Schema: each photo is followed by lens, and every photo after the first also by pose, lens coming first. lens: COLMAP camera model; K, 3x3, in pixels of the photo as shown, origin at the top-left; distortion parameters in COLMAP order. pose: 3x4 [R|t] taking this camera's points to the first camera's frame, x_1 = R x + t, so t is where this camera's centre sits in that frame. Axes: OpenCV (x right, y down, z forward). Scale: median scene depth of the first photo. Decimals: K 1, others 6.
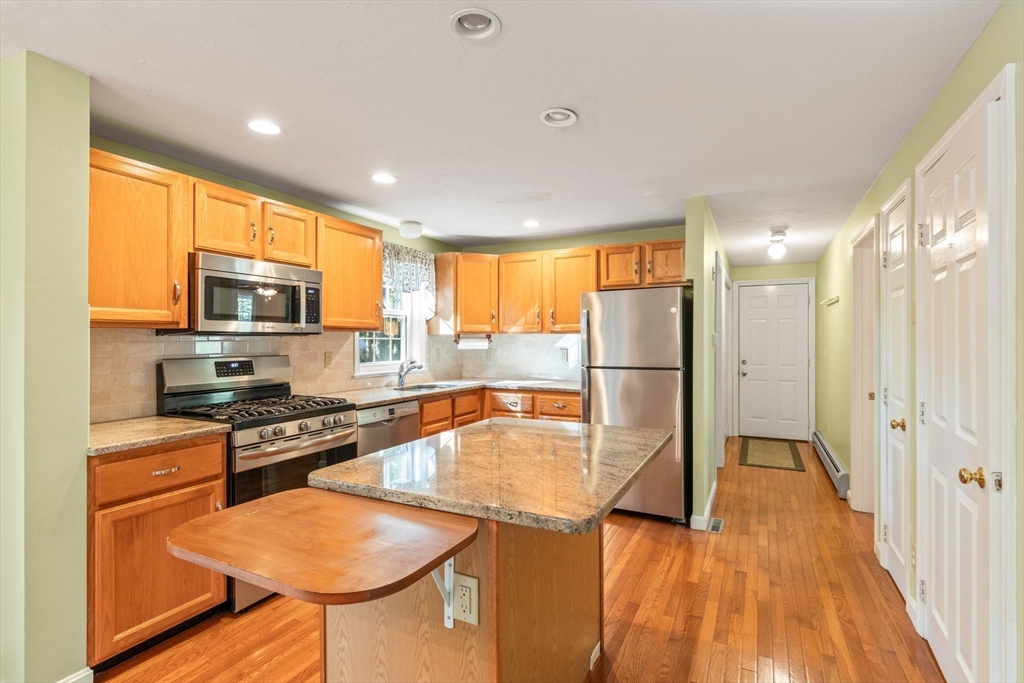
lens RADIAL K [[485.0, 0, 501.8], [0, 485.0, 341.5], [0, 0, 1]] dist [0.004262, -0.001205]
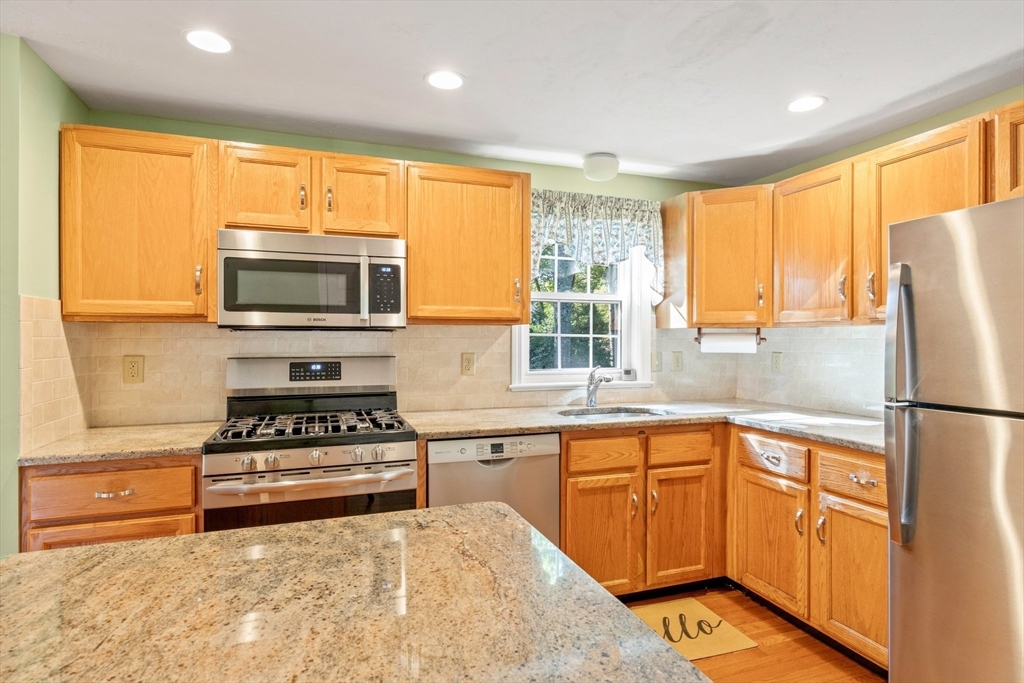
lens RADIAL K [[541.3, 0, 508.2], [0, 541.3, 339.2], [0, 0, 1]] dist [0.002073, 0.000090]
pose [[0.738830, 0.004415, -0.673878, 0.240850], [-0.004698, 0.999988, 0.001401, -0.000690], [0.673876, 0.002131, 0.738842, 0.437801]]
